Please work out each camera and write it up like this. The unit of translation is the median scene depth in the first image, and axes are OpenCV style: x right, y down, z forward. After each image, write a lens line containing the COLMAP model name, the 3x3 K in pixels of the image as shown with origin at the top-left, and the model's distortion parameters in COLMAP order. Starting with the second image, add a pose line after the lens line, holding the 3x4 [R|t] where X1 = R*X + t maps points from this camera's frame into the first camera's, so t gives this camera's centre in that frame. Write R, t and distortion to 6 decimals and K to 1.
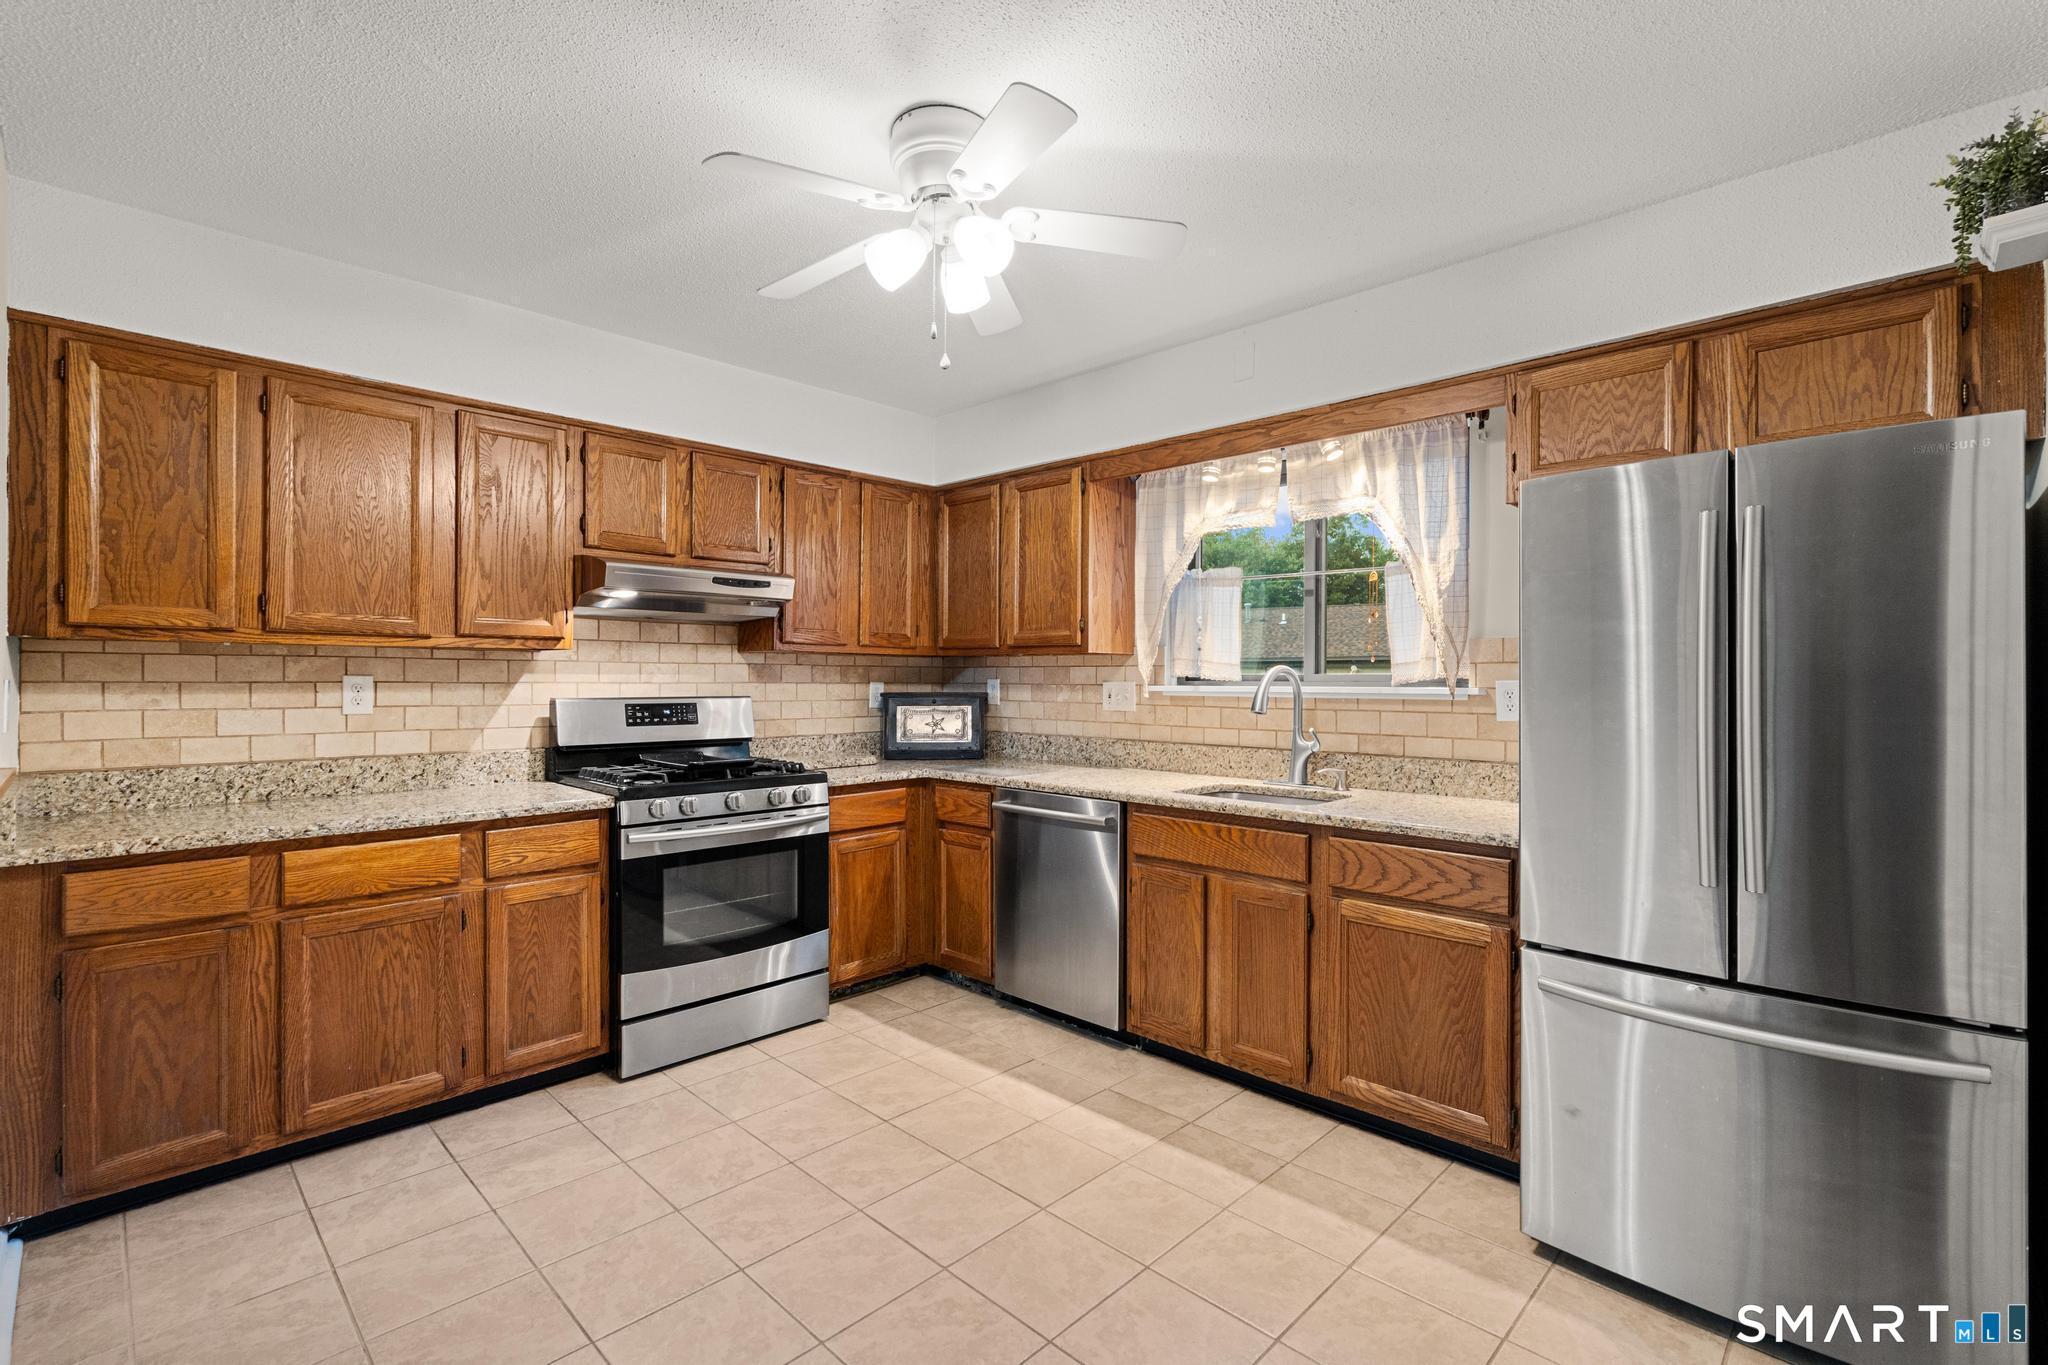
lens RADIAL K [[921.2, 0, 1016.6], [0, 921.2, 675.6], [0, 0, 1]] dist [-0.000754, 0.000038]
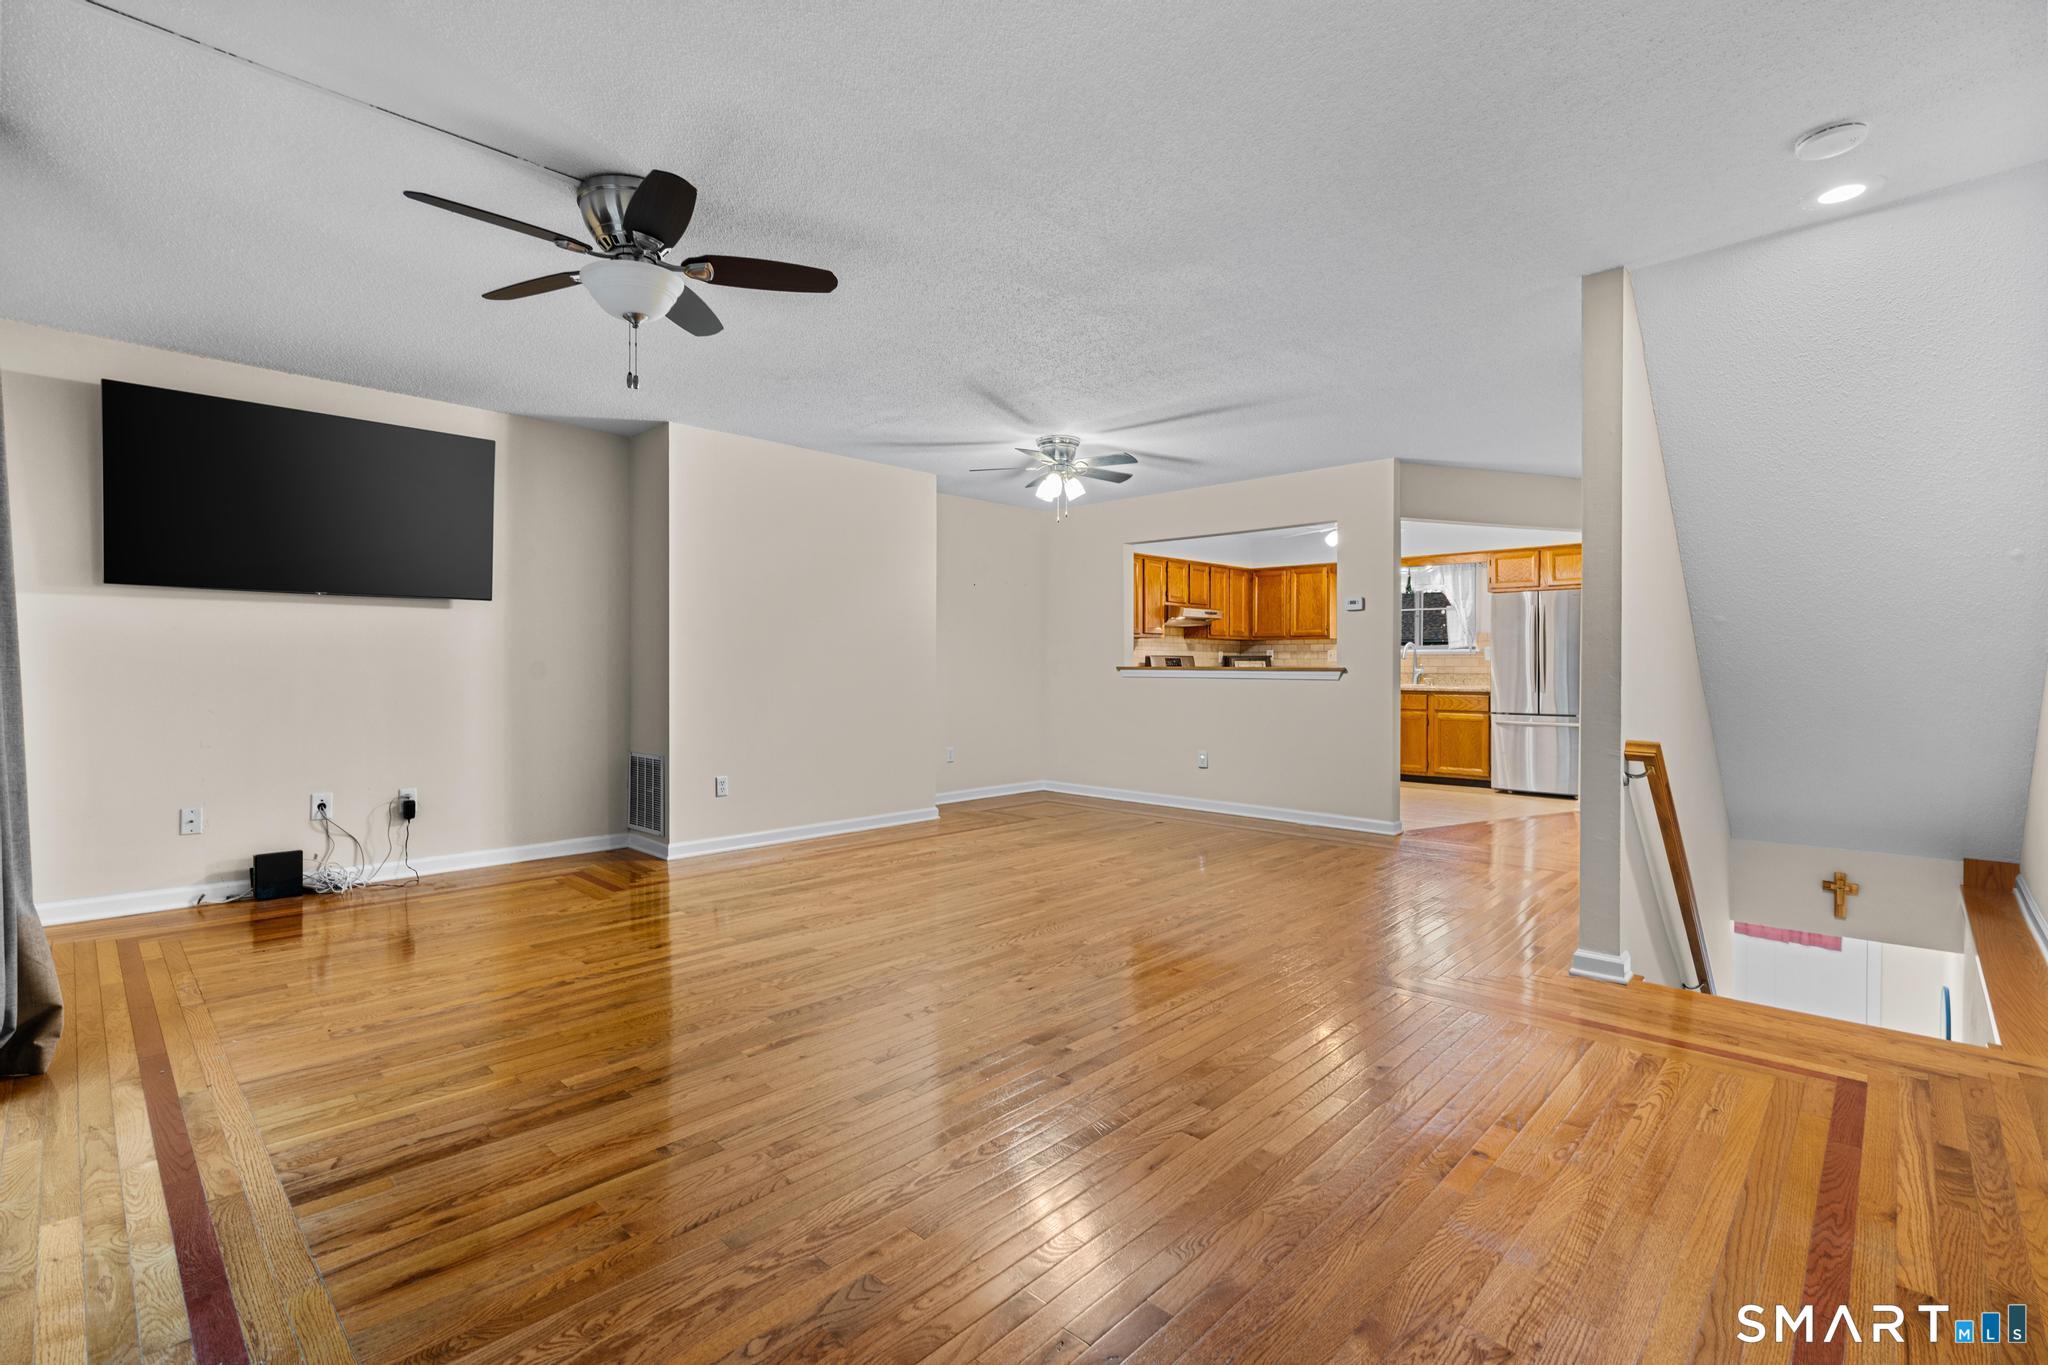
lens RADIAL K [[921.2, 0, 1033.2], [0, 921.2, 665.8], [0, 0, 1]] dist [-0.000754, 0.000038]
pose [[0.999707, -0.004173, 0.023858, -0.964966], [0.004069, 0.999982, 0.004386, 0.044908], [-0.023876, -0.004288, 0.999706, -1.854913]]
